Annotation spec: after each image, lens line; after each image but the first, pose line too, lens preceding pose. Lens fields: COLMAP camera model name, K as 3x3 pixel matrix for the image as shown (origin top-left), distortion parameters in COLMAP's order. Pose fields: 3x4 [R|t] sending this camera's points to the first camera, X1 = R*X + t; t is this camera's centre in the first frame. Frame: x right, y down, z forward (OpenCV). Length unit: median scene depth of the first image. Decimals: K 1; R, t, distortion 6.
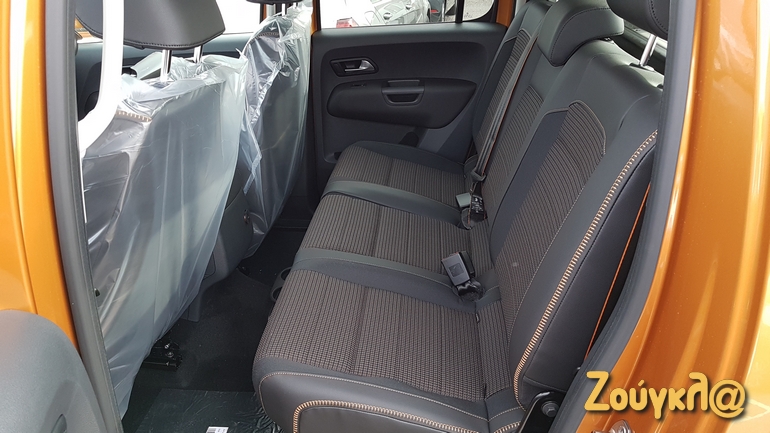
lens RADIAL K [[639.3, 0, 385.0], [0, 639.3, 216.5], [0, 0, 1]] dist [-0.004519, 0.000276]
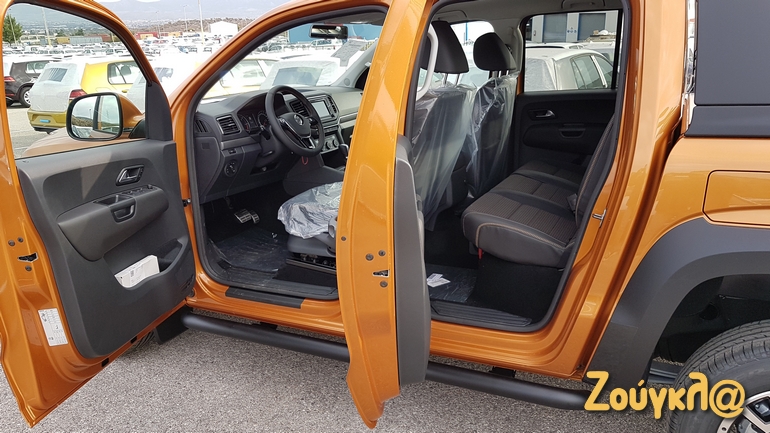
lens RADIAL K [[639.3, 0, 385.0], [0, 639.3, 216.5], [0, 0, 1]] dist [-0.004519, 0.000276]
pose [[0.936903, 0.092353, -0.337171, 0.192466], [-0.143125, 0.981271, -0.128929, 0.369236], [0.318949, 0.169051, 0.932573, -0.760960]]
